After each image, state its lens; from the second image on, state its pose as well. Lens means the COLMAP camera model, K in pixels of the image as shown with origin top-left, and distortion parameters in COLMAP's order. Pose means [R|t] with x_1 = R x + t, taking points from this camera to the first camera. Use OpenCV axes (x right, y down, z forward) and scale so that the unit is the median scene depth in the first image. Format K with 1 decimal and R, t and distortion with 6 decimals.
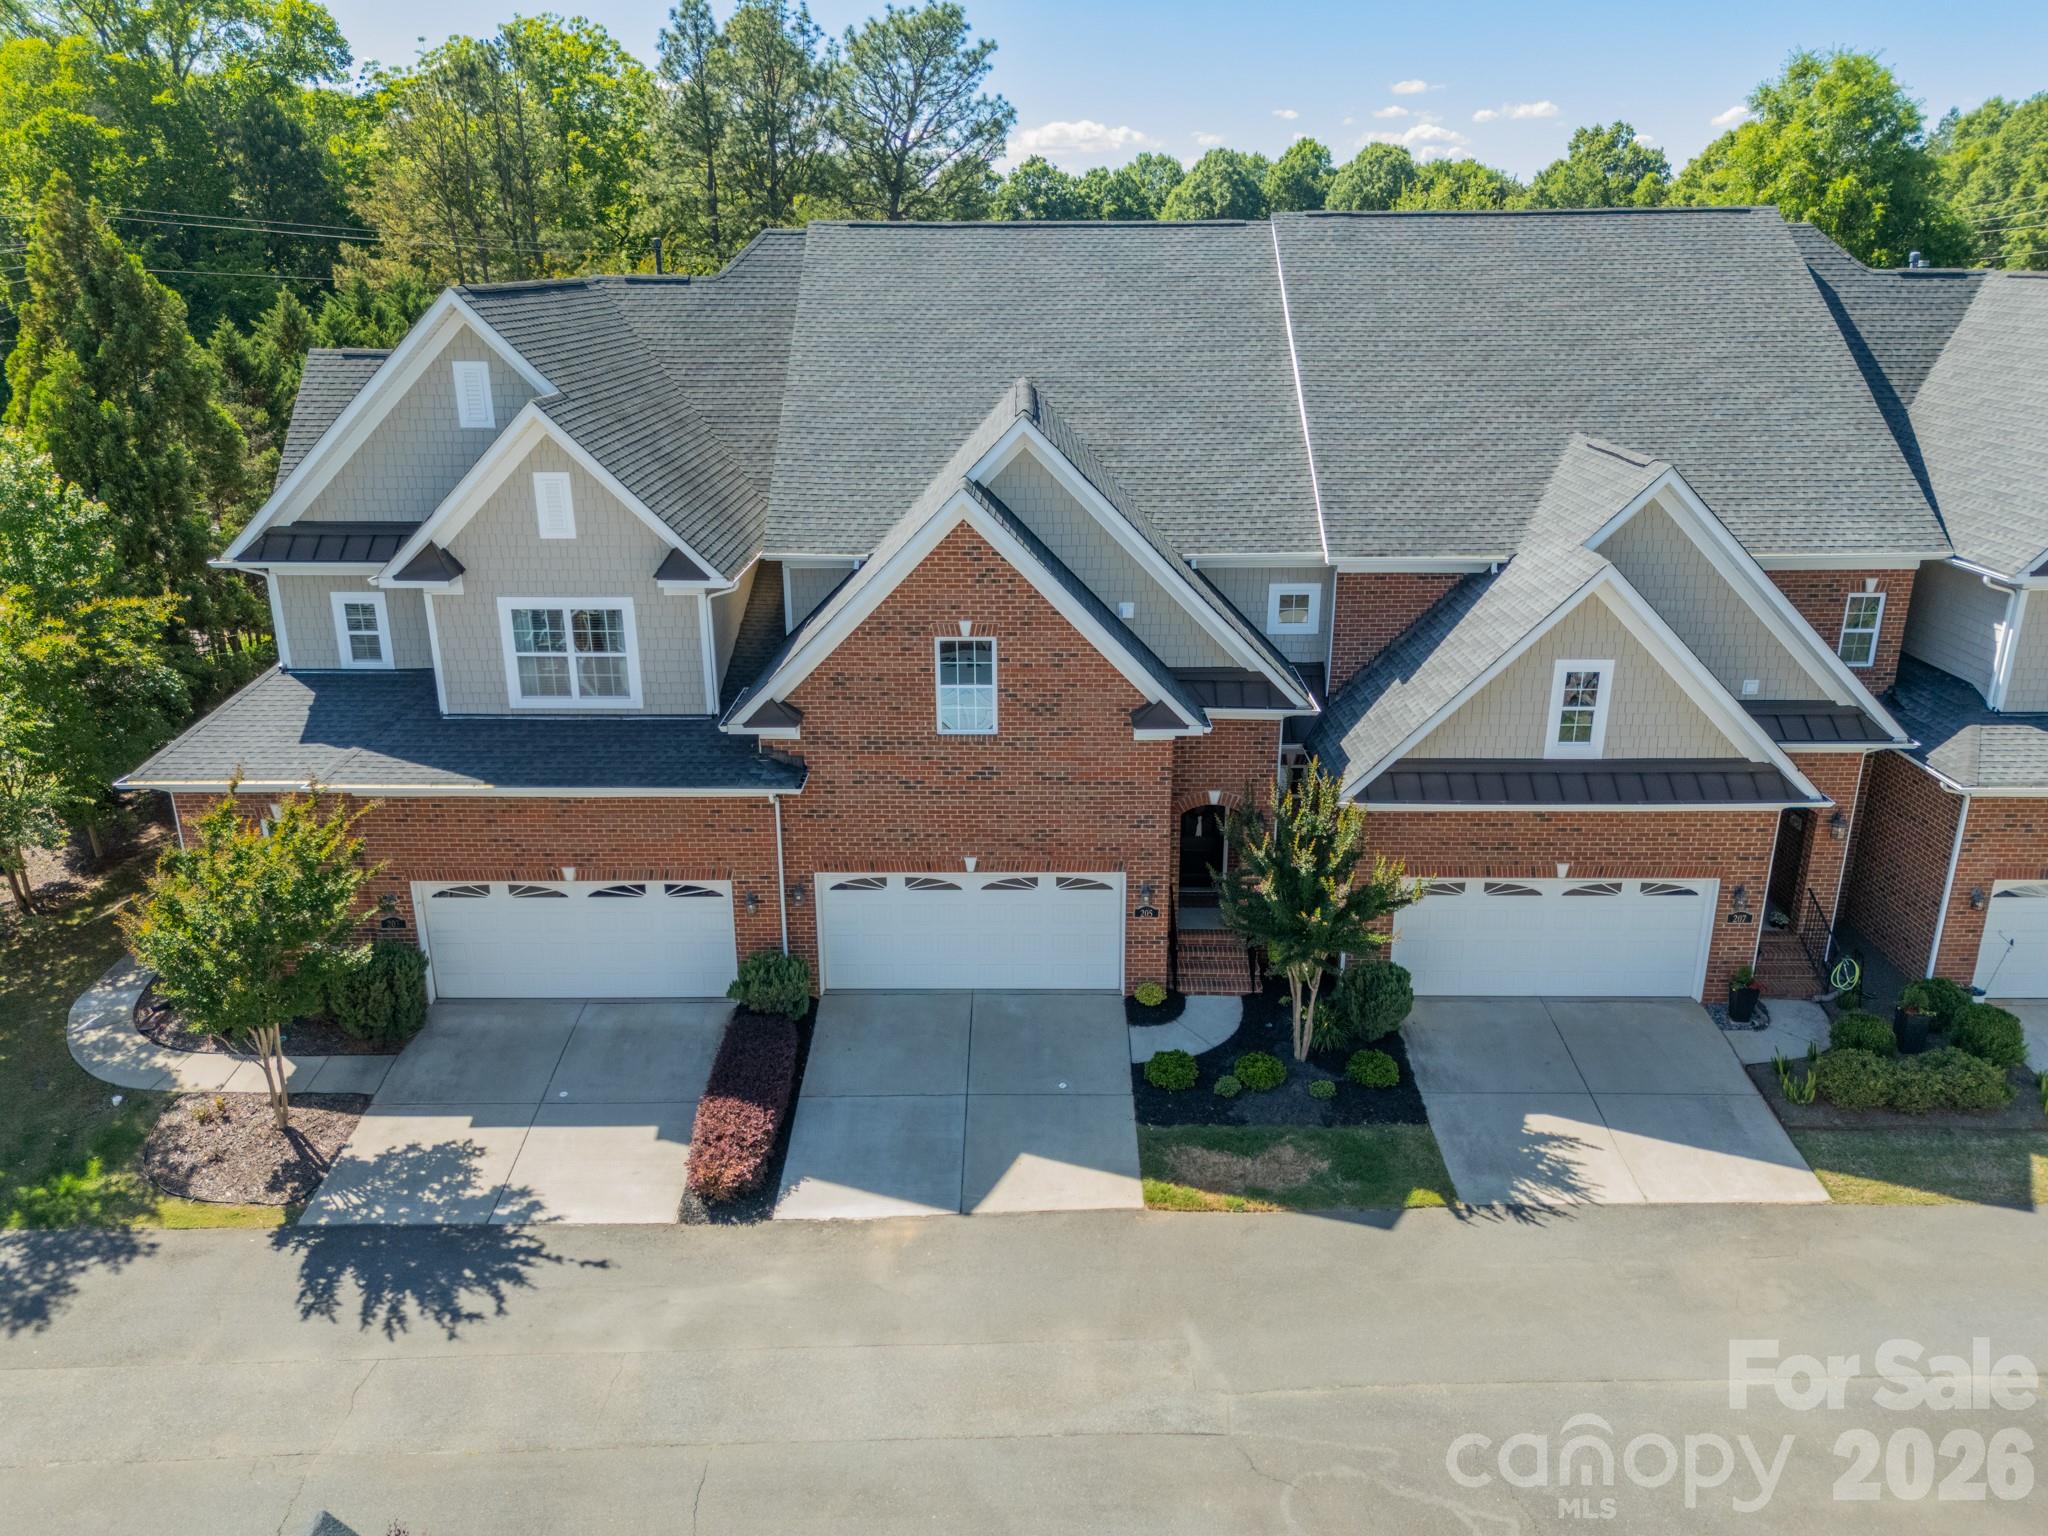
lens RADIAL K [[1504.4, 0, 1021.5], [0, 1504.4, 763.4], [0, 0, 1]] dist [0.070857, -0.066509]
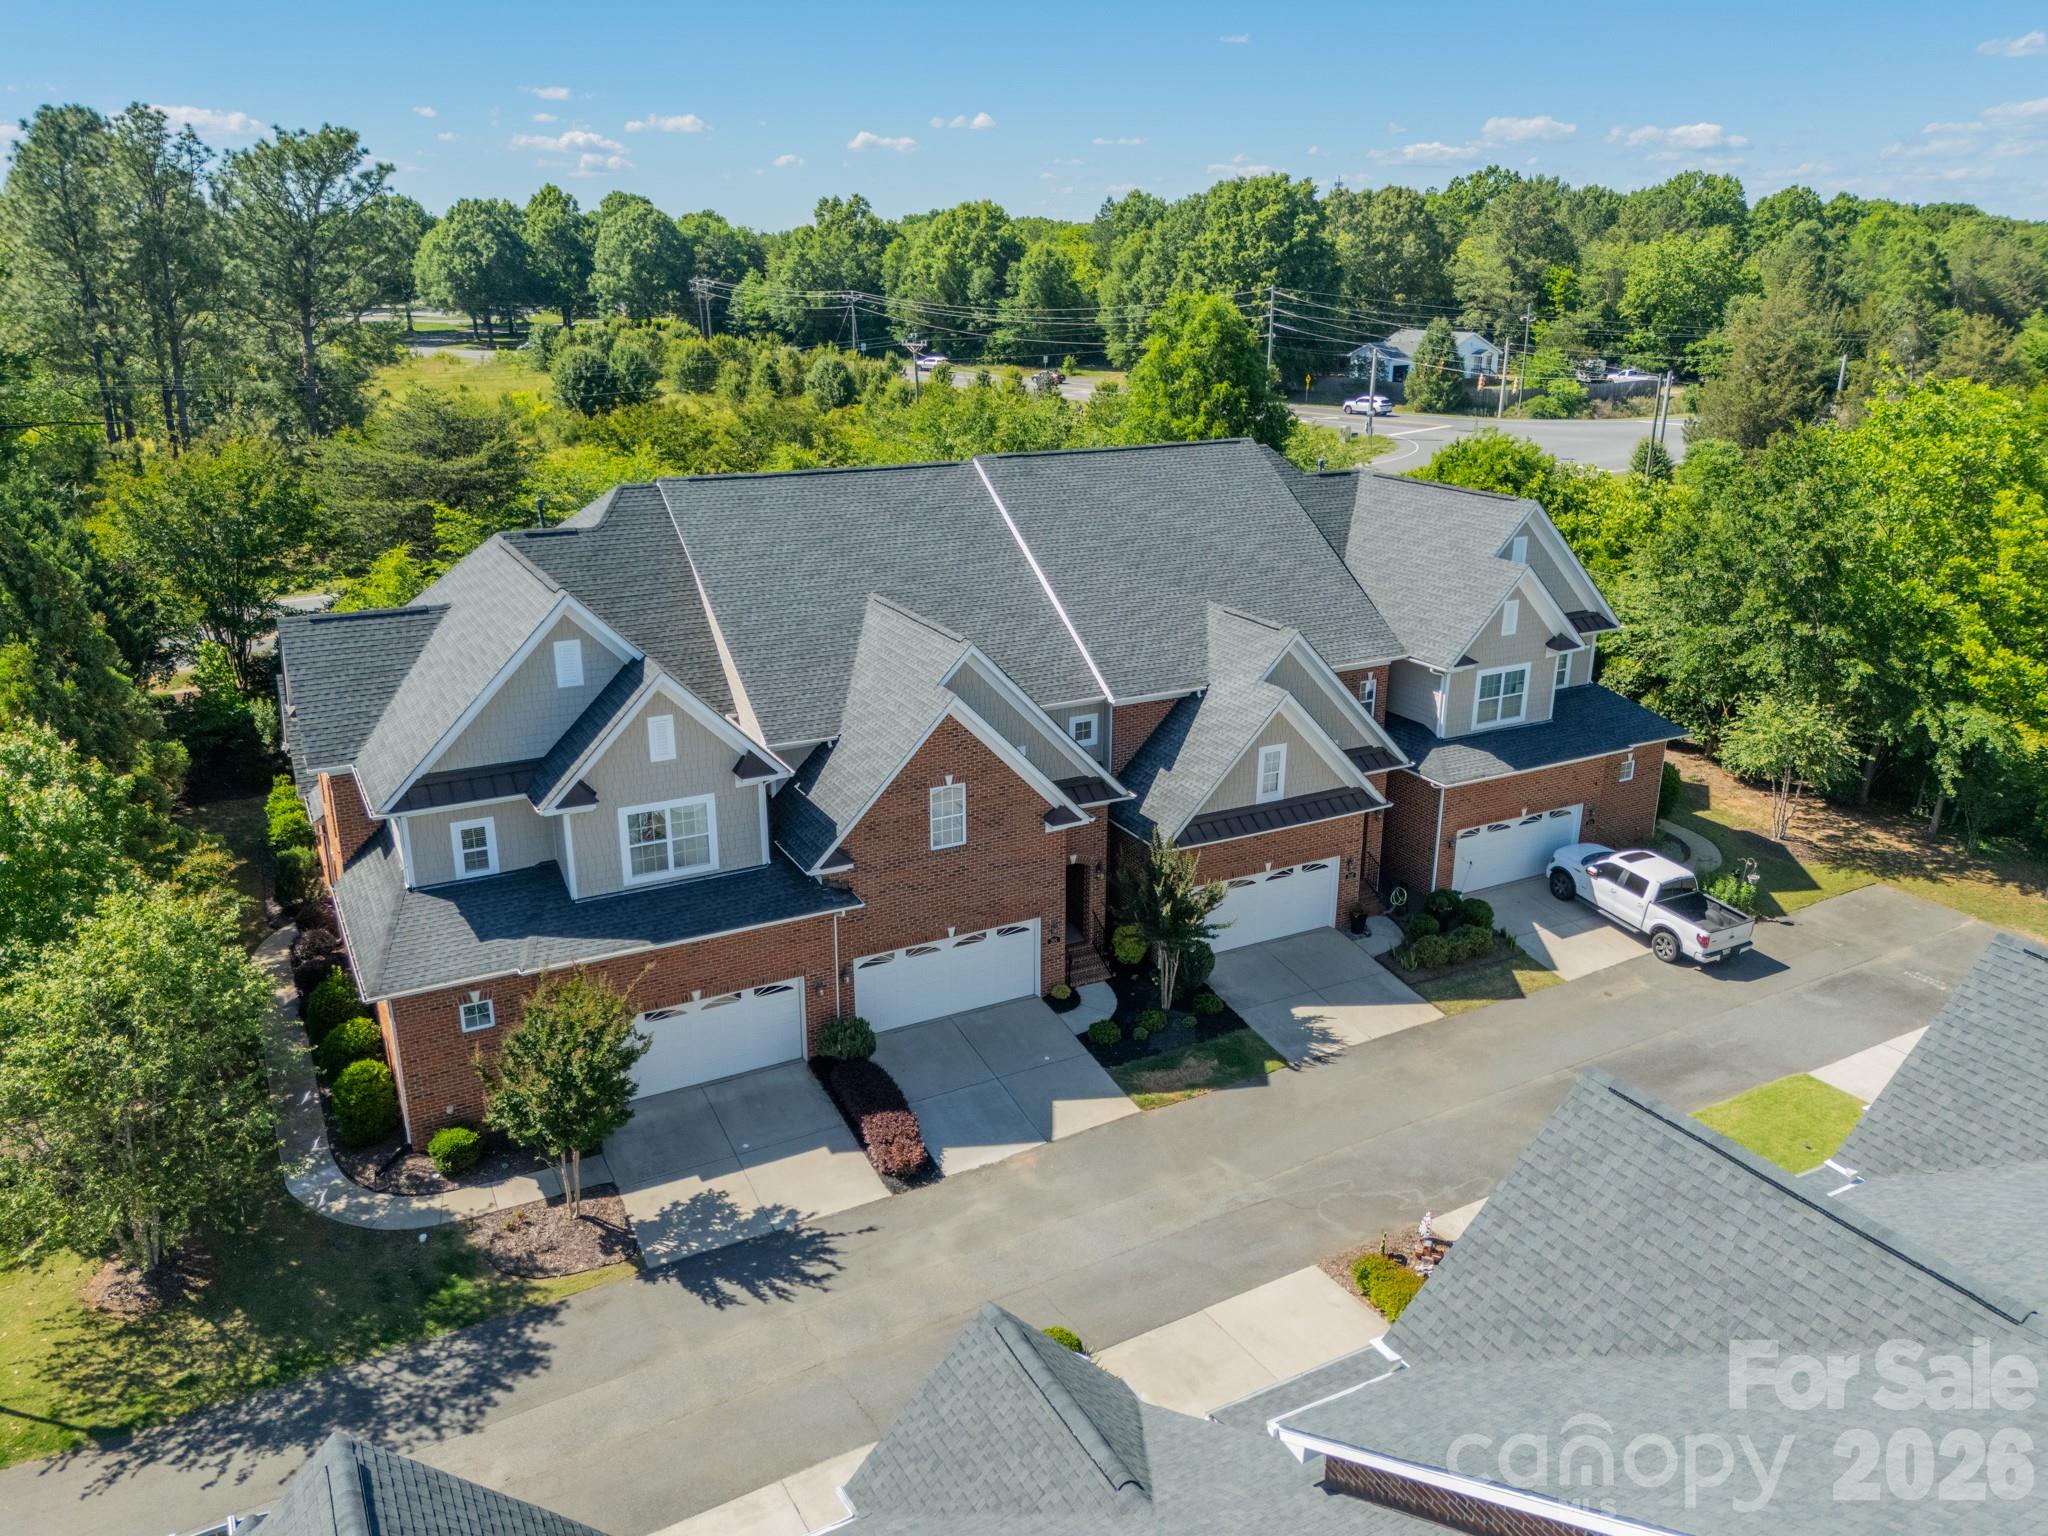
lens RADIAL K [[1504.4, 0, 1020.4], [0, 1504.4, 770.5], [0, 0, 1]] dist [0.070857, -0.066509]
pose [[0.879519, -0.148117, 0.452226, -0.633495], [0.149578, 0.988207, 0.032757, -0.132586], [-0.451745, 0.038833, 0.891302, -0.384390]]
